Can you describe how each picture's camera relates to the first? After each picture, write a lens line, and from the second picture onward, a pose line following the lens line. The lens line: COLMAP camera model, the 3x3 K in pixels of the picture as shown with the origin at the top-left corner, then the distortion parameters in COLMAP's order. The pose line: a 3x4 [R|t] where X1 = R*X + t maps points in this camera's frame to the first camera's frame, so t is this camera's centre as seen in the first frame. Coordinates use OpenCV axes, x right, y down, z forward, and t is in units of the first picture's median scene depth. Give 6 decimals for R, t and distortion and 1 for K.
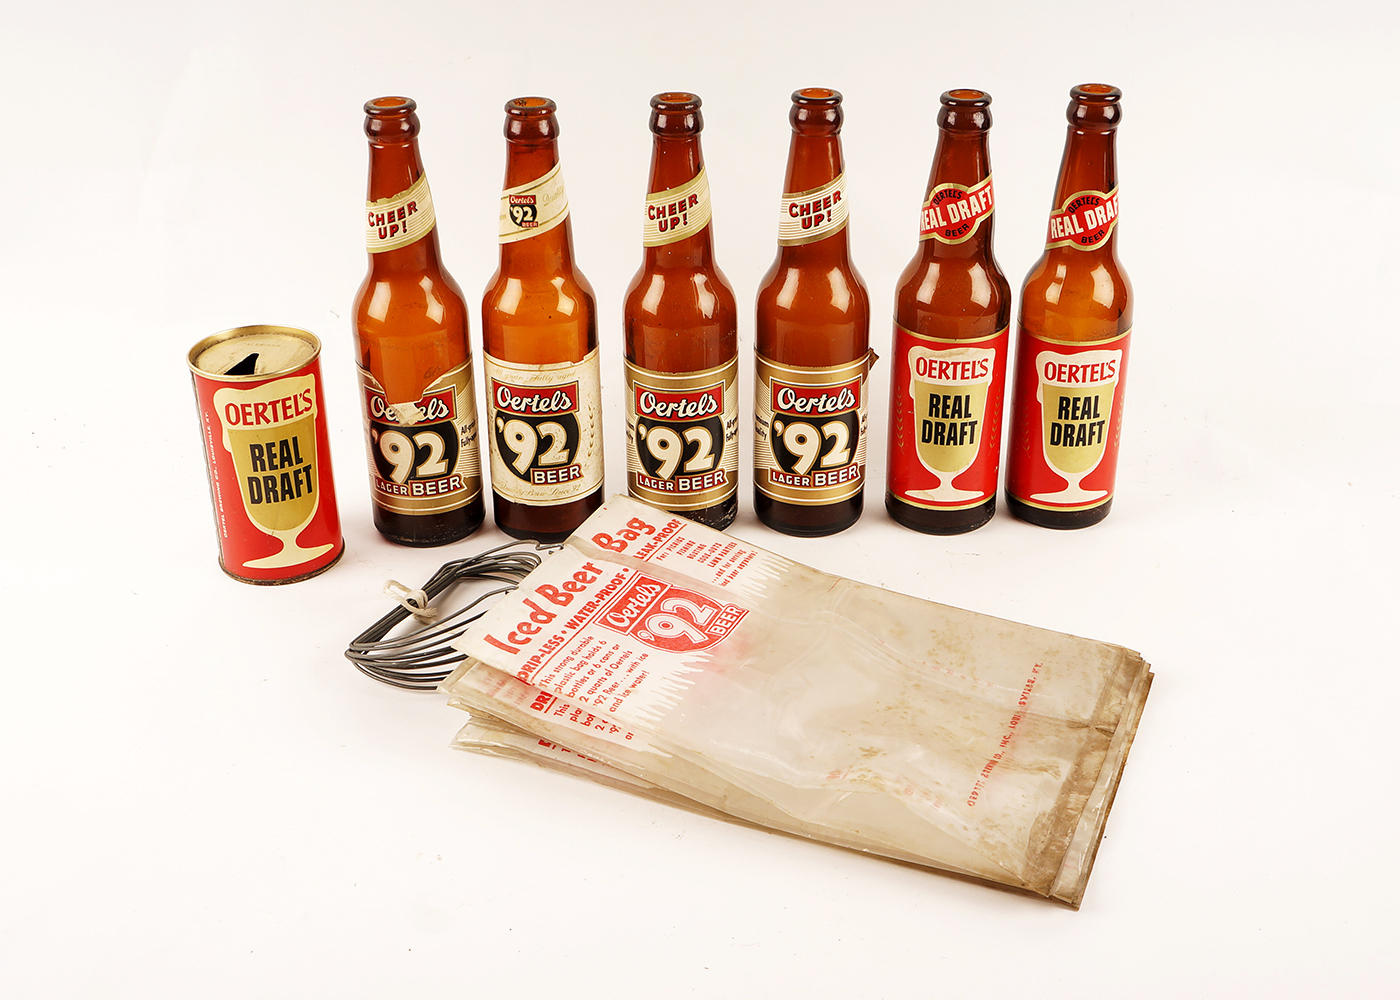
lens RADIAL K [[1471.5, 0, 700.0], [0, 1471.5, 500.0], [0, 0, 1]] dist [-0.074774, 0.004064]
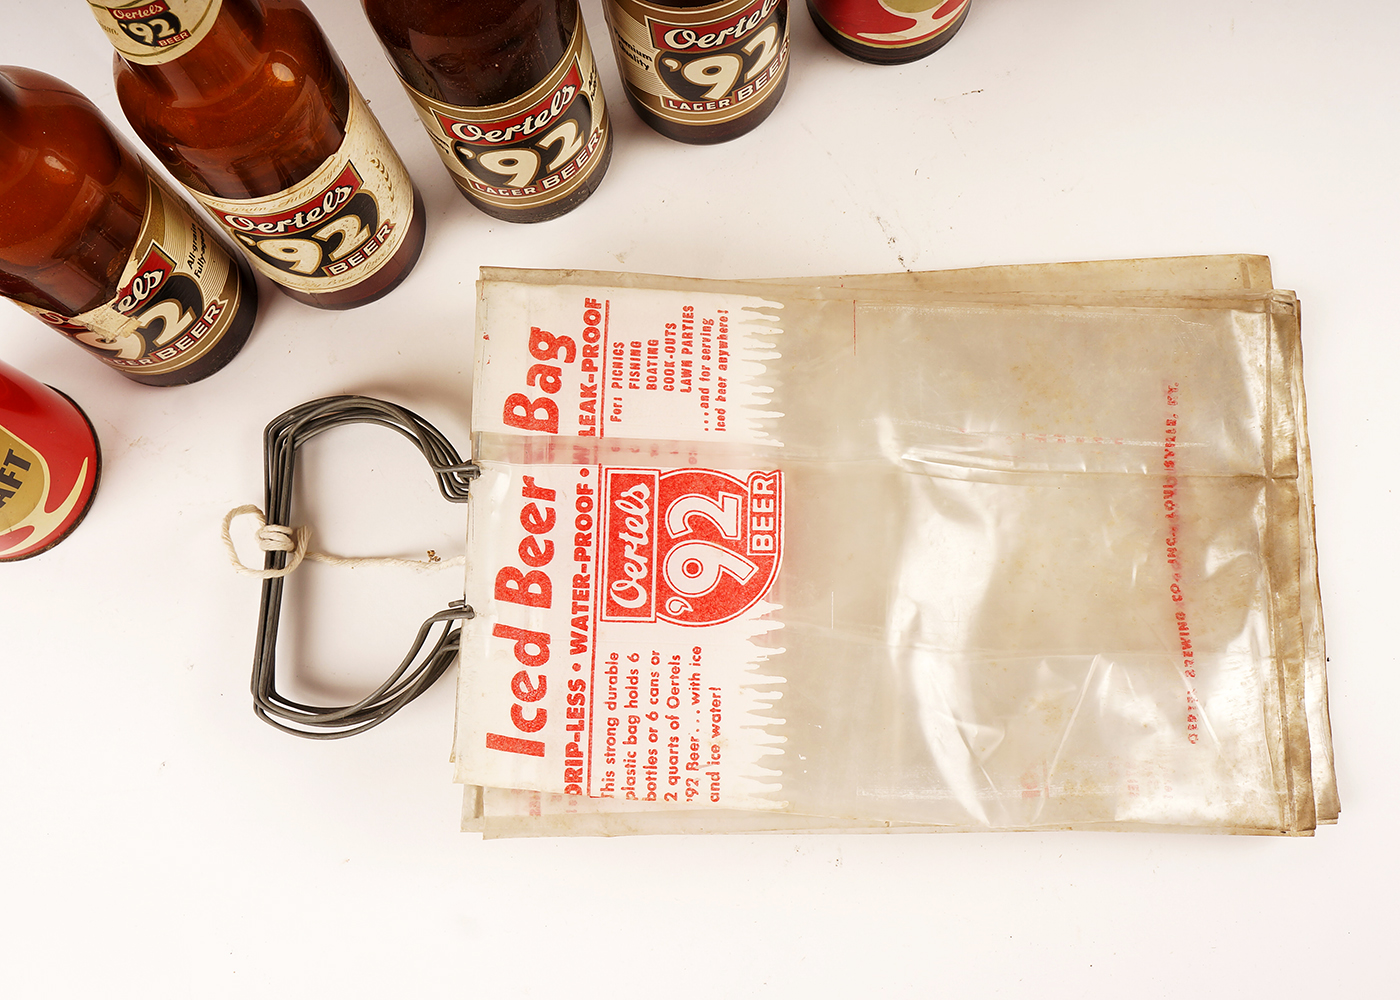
lens RADIAL K [[1471.5, 0, 700.0], [0, 1471.5, 500.0], [0, 0, 1]] dist [-0.074774, 0.004064]
pose [[0.921599, -0.387088, 0.028588, -0.025393], [0.244709, 0.636628, 0.731316, -0.413334], [-0.301284, -0.666984, 0.681440, 0.509174]]
